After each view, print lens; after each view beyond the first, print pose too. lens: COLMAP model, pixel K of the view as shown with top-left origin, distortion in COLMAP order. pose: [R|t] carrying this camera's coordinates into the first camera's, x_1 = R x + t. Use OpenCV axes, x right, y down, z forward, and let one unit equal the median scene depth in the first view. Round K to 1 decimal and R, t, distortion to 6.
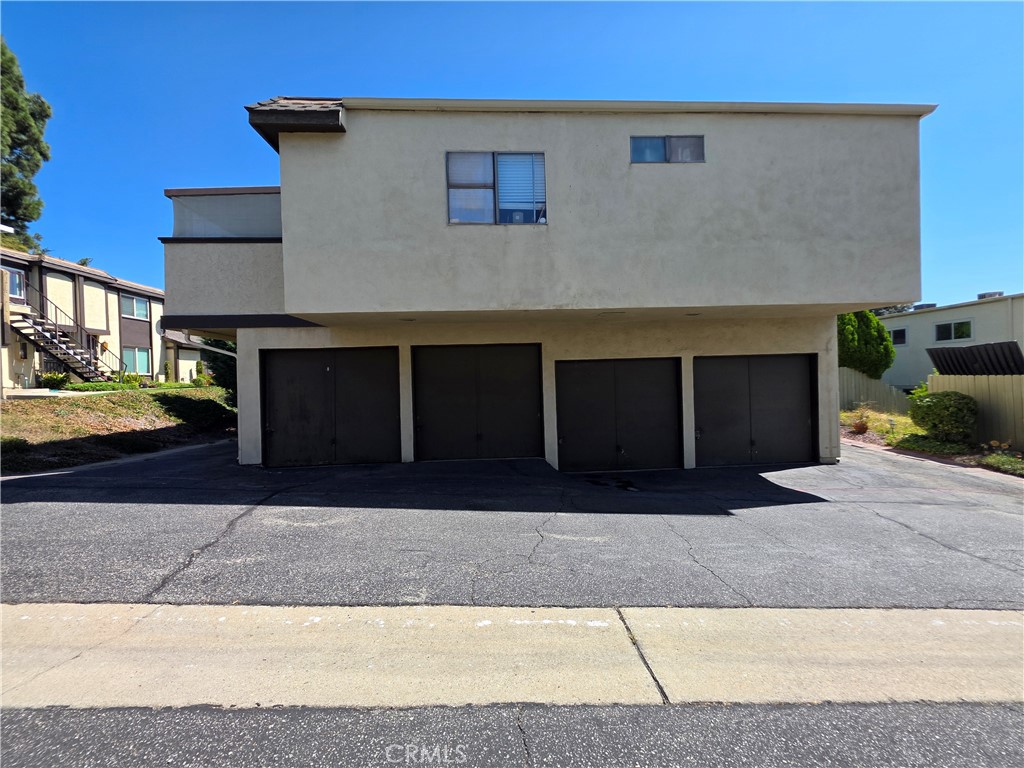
lens RADIAL K [[409.9, 0, 514.5], [0, 409.9, 382.6], [0, 0, 1]] dist [-0.000494, -0.000077]
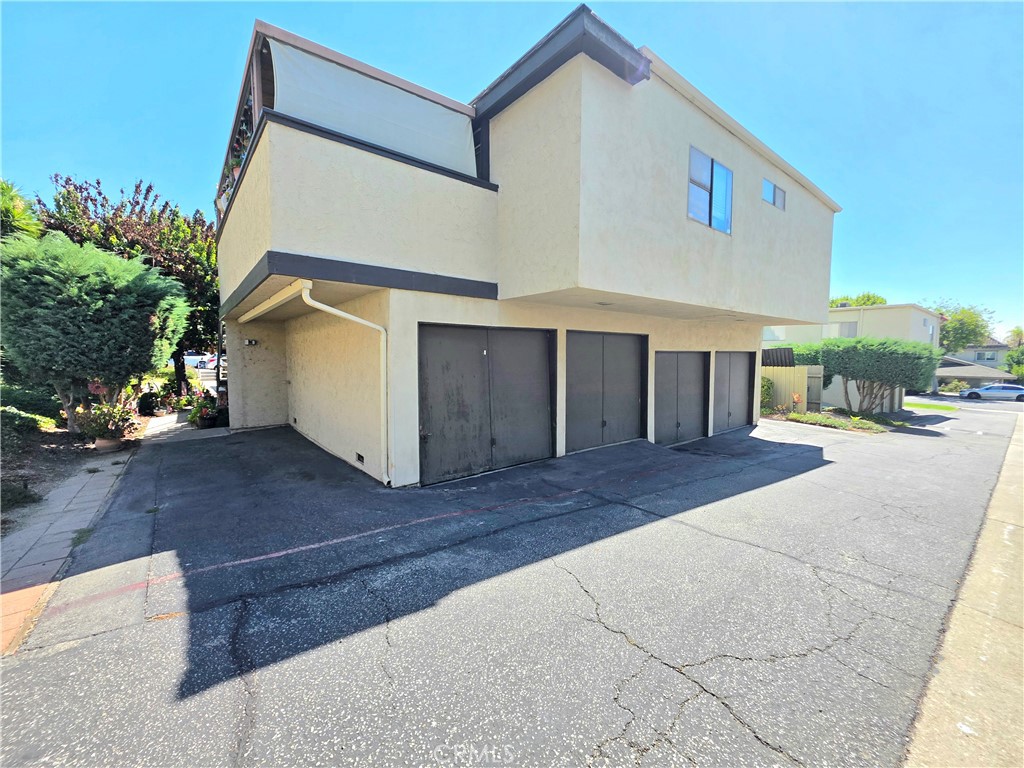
lens RADIAL K [[409.9, 0, 514.5], [0, 409.9, 382.6], [0, 0, 1]] dist [-0.000494, -0.000077]
pose [[0.811980, -0.012178, 0.583558, -0.888636], [-0.015285, 0.998996, 0.042115, -0.009280], [-0.583485, -0.043117, 0.810979, 0.322241]]
